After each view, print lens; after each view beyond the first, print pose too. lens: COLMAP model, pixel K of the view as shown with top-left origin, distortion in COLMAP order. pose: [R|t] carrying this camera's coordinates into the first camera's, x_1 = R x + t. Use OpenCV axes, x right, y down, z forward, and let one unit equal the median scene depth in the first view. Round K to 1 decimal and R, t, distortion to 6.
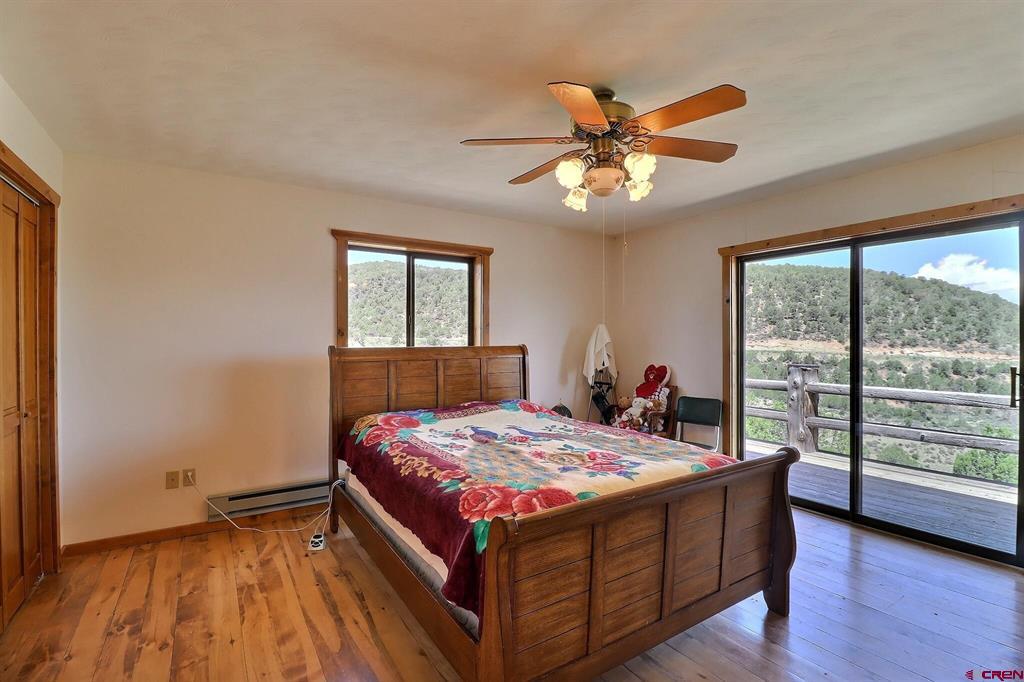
lens RADIAL K [[478.8, 0, 513.8], [0, 478.8, 338.2], [0, 0, 1]] dist [-0.001994, -0.010160]
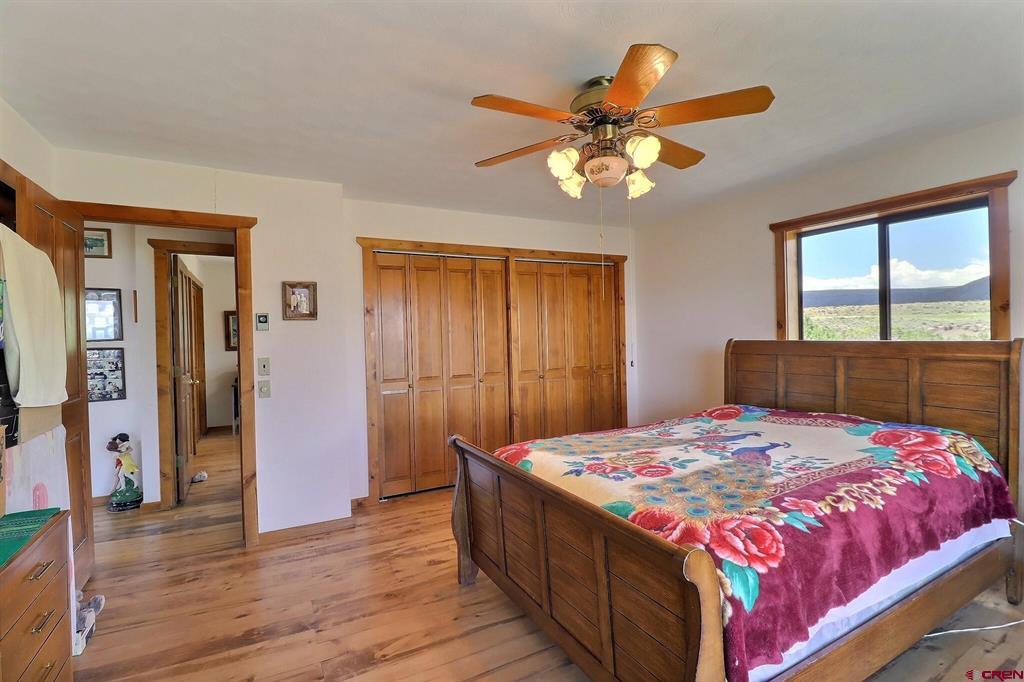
lens RADIAL K [[478.8, 0, 513.8], [0, 478.8, 338.2], [0, 0, 1]] dist [-0.001994, -0.010160]
pose [[-0.075949, 0.015849, -0.996986, 0.727133], [0.022271, 0.999651, 0.014195, -0.011743], [0.996863, -0.021126, -0.076275, 0.547356]]
